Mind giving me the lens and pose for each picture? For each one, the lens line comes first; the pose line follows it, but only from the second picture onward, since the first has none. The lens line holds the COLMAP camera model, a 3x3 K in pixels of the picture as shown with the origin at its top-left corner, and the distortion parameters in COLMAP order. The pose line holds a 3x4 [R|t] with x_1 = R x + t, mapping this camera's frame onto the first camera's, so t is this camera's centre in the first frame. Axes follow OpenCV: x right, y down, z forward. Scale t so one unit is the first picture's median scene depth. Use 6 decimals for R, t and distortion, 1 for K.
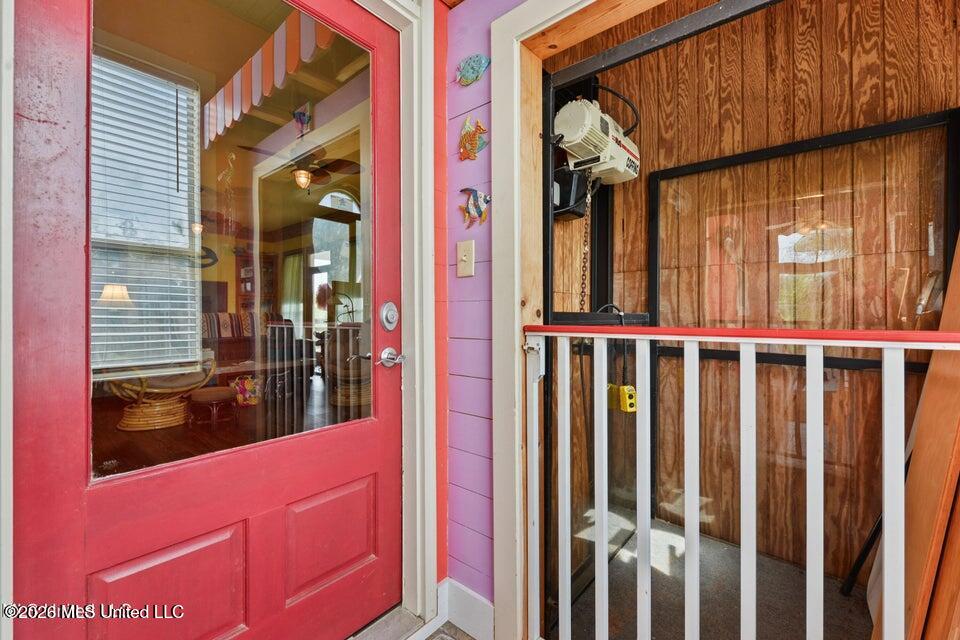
lens RADIAL K [[405.4, 0, 470.7], [0, 405.4, 315.3], [0, 0, 1]] dist [-0.003294, -0.000069]
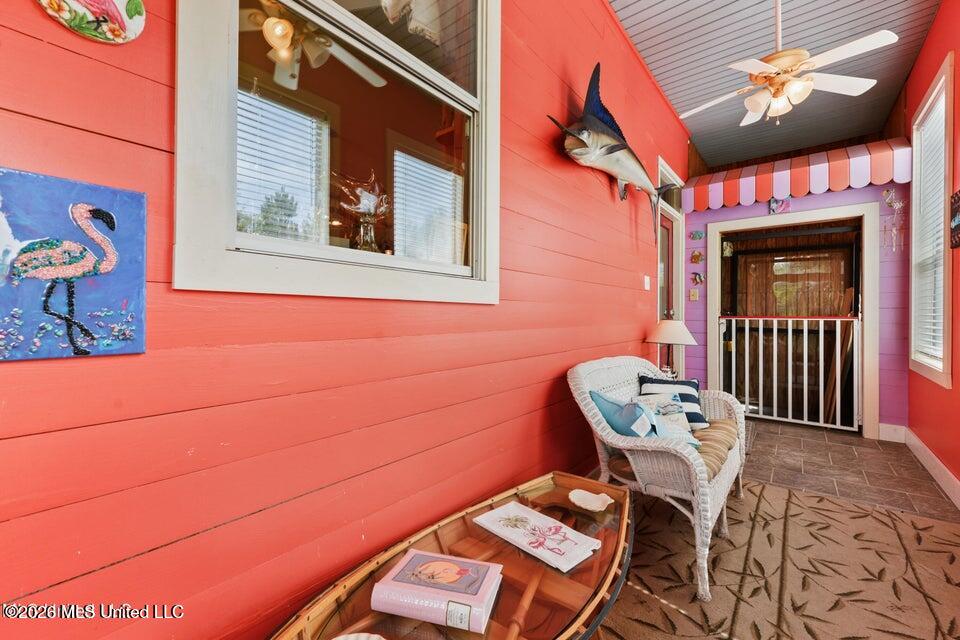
lens RADIAL K [[385.6, 0, 481.1], [0, 385.6, 317.3], [0, 0, 1]] dist [0.010249, -0.002002]
pose [[0.999812, 0.001310, 0.019325, -1.732929], [-0.001332, 0.999998, 0.001118, 0.031454], [-0.019323, -0.001143, 0.999813, -1.967680]]
